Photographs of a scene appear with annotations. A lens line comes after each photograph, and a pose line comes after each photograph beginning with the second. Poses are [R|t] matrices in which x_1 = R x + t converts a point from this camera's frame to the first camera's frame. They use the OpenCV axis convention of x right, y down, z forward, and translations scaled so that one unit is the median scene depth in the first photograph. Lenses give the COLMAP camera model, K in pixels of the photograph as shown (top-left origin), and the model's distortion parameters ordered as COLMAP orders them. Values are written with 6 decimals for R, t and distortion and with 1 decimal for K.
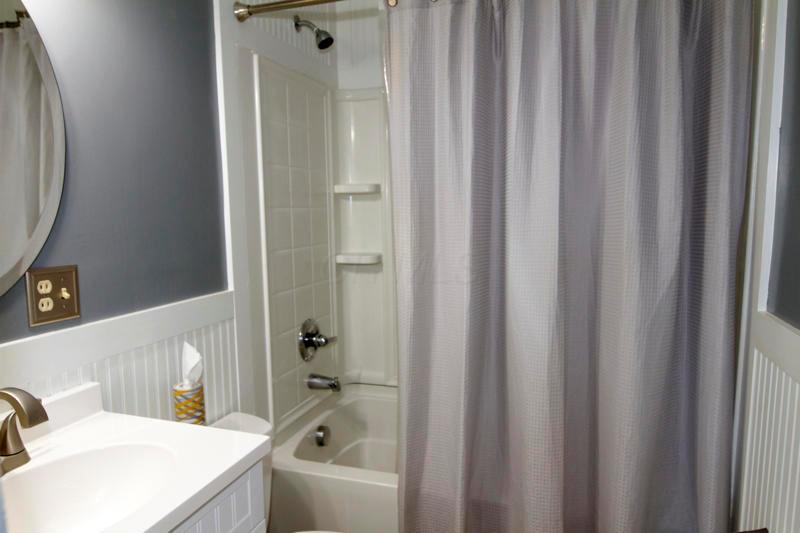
lens RADIAL K [[559.7, 0, 404.1], [0, 559.7, 266.4], [0, 0, 1]] dist [-0.003676, -0.004012]
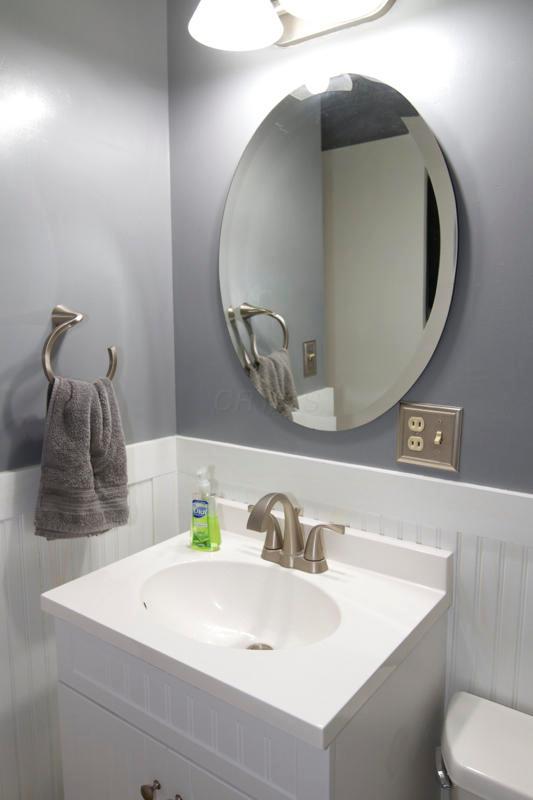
lens RADIAL K [[559.7, 0, 266.9], [0, 559.7, 391.2], [0, 0, 1]] dist [-0.003676, -0.004012]
pose [[-0.291044, 0.134129, -0.947261, 0.188133], [-0.108896, 0.979044, 0.172087, -0.097871], [0.950492, 0.153238, -0.270339, 0.679140]]
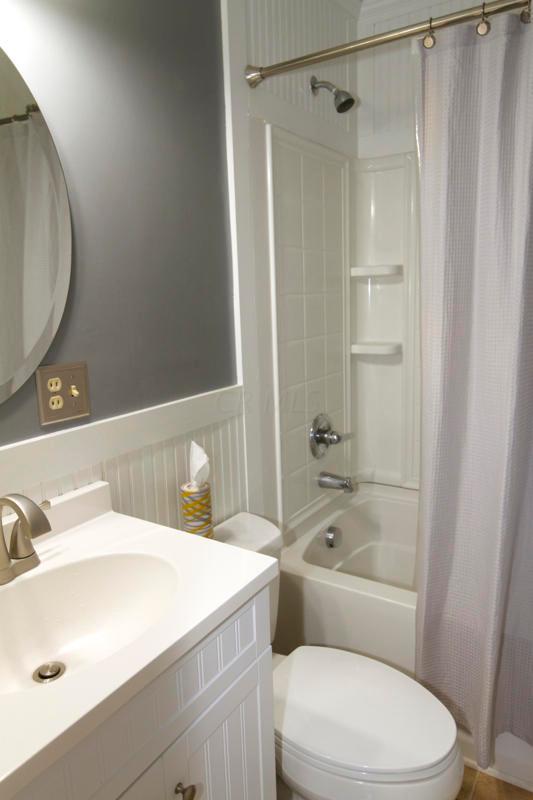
lens RADIAL K [[559.7, 0, 266.9], [0, 559.7, 391.2], [0, 0, 1]] dist [-0.003676, -0.004012]
pose [[0.965971, 0.031158, -0.256768, -0.024329], [-0.011107, 0.996799, 0.079174, -0.022258], [0.258413, -0.073628, 0.963225, 0.105591]]
